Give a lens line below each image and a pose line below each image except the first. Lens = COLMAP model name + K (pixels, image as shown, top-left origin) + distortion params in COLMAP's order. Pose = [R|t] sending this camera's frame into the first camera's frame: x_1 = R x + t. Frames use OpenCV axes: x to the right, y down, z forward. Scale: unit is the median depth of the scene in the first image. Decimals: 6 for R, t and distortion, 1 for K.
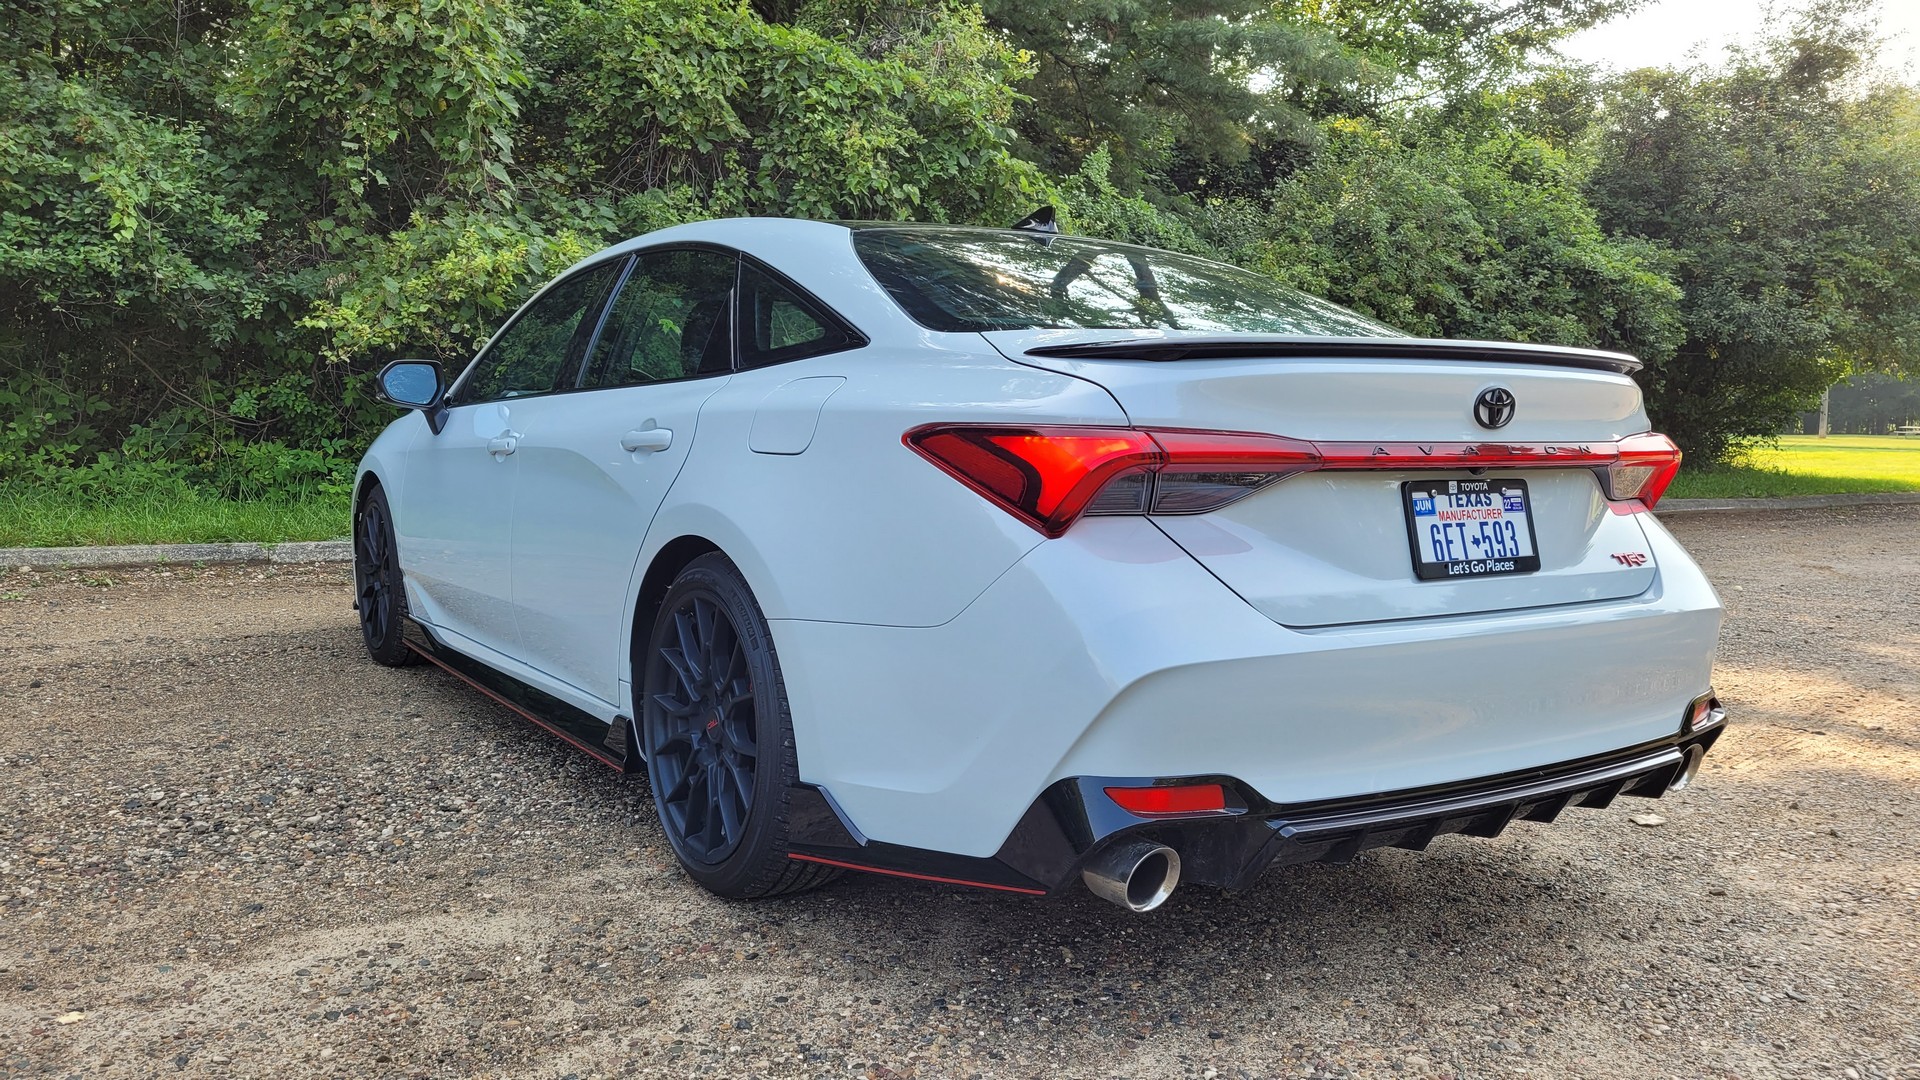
lens RADIAL K [[1394.2, 0, 916.8], [0, 1394.2, 525.7], [0, 0, 1]] dist [0.051878, -0.046204]
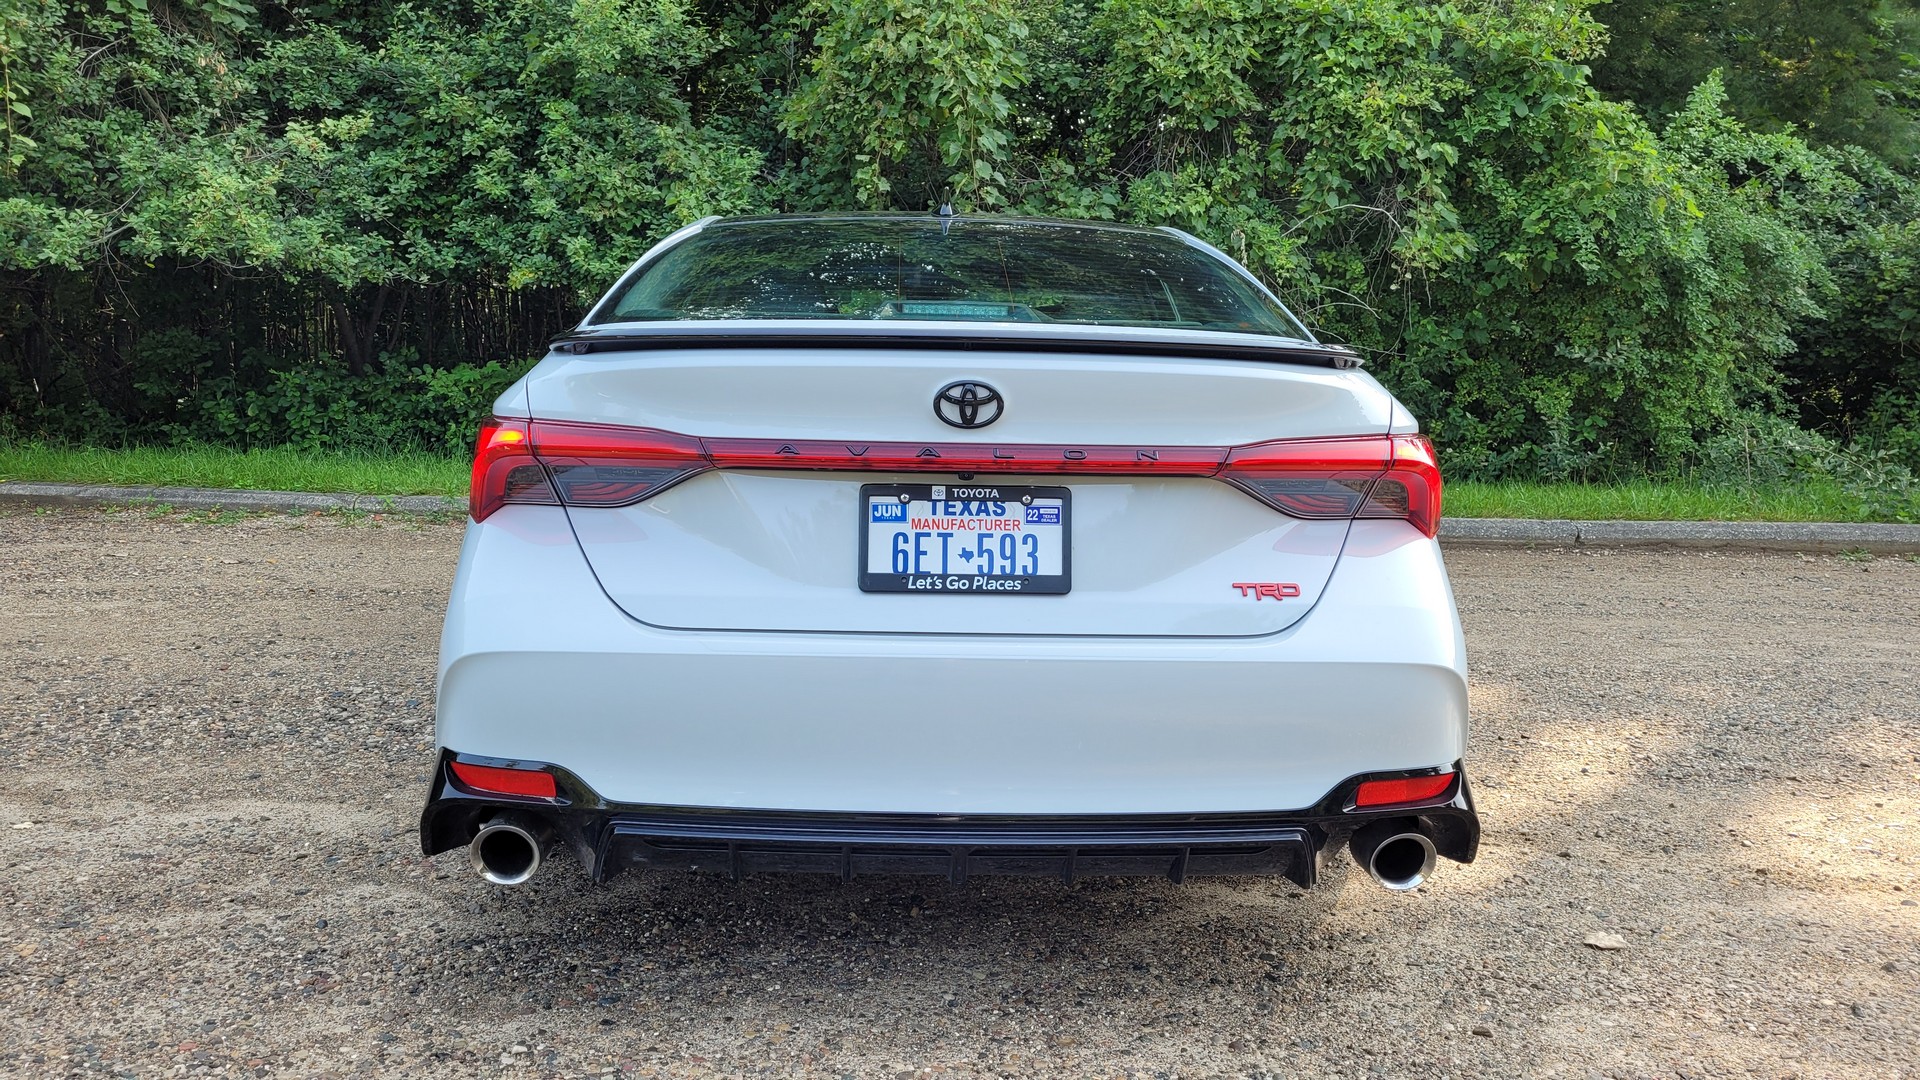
lens RADIAL K [[1394.2, 0, 916.8], [0, 1394.2, 525.7], [0, 0, 1]] dist [0.051878, -0.046204]
pose [[0.858868, 0.054401, -0.509299, 0.219113], [-0.047180, 0.998519, 0.027095, -0.007918], [0.510019, 0.000758, 0.860163, 0.059148]]
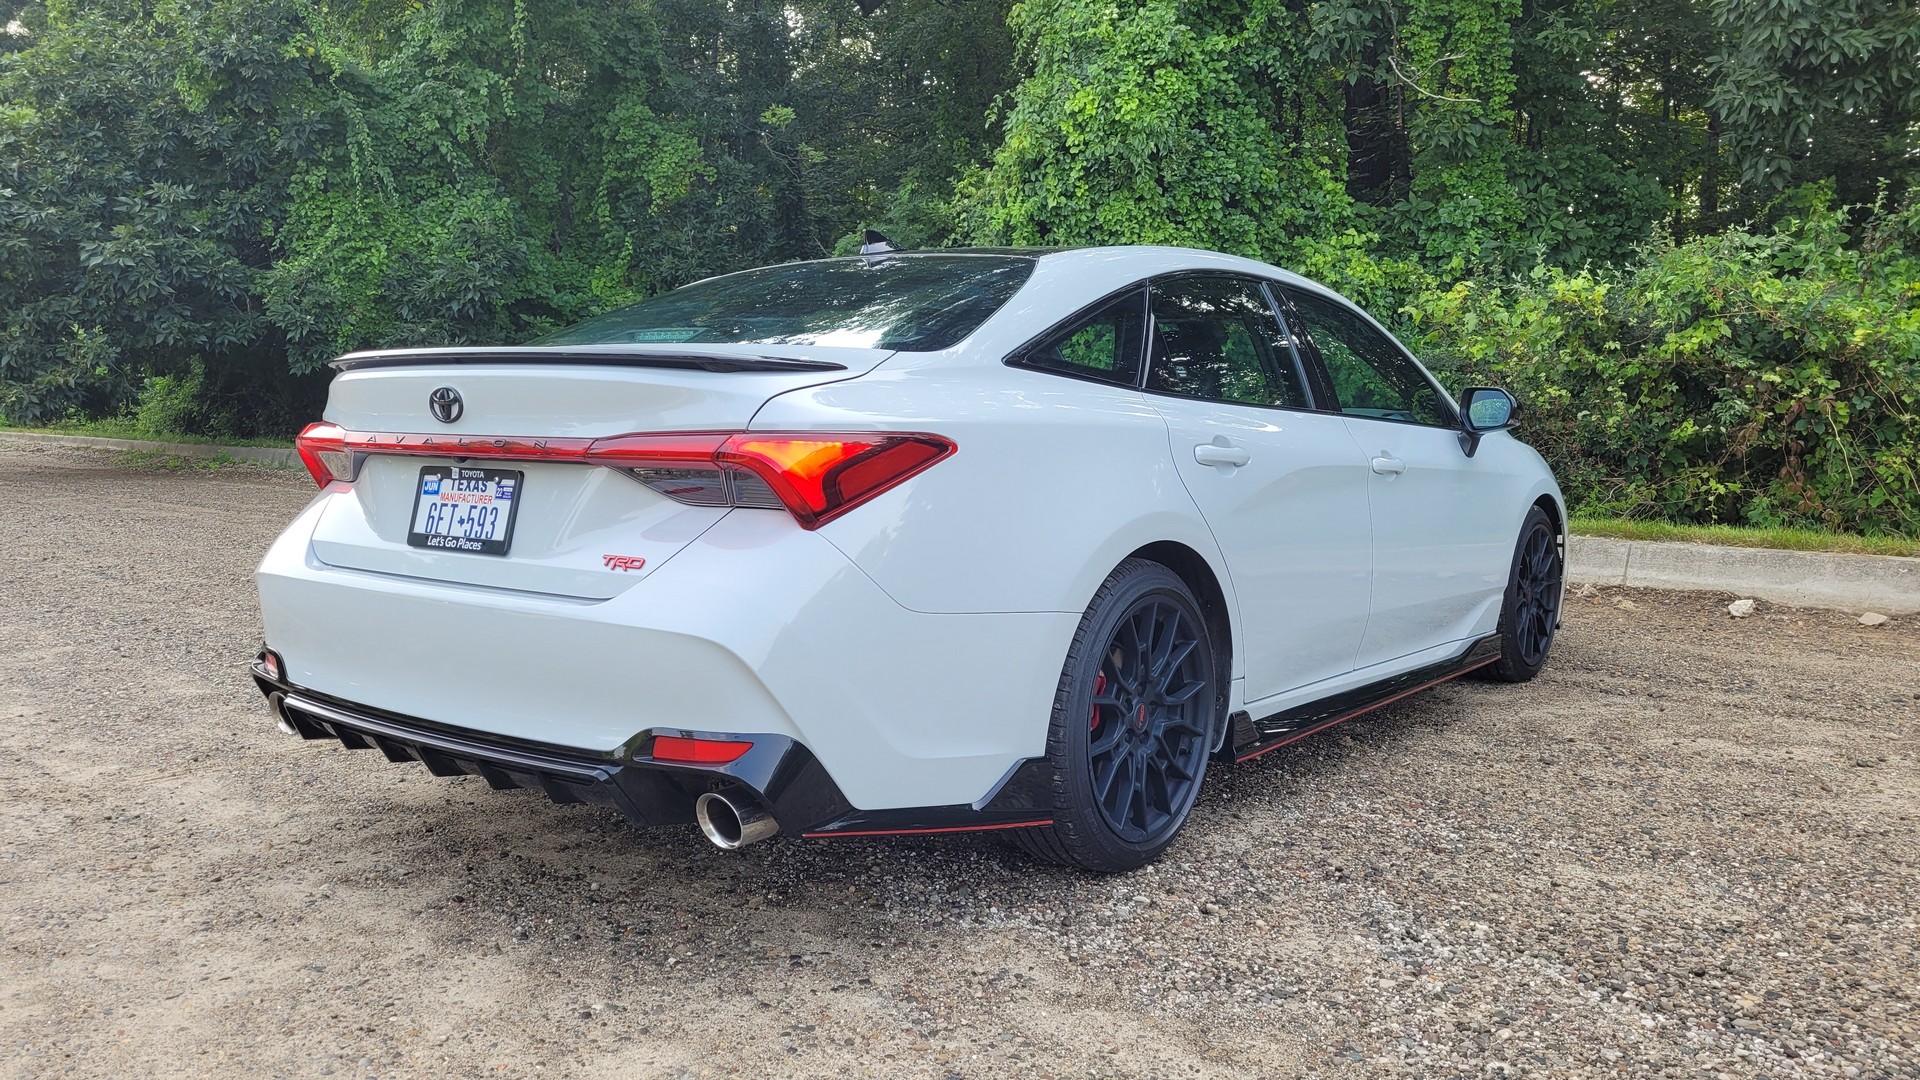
lens RADIAL K [[1400.2, 0, 960.0], [0, 1400.2, 540.0], [0, 0, 1]] dist [0.031571, 0.000375]
pose [[0.371962, 0.068519, -0.925716, 0.431088], [-0.083220, 0.995718, 0.040262, -0.014360], [0.924510, 0.062062, 0.376071, 0.252175]]
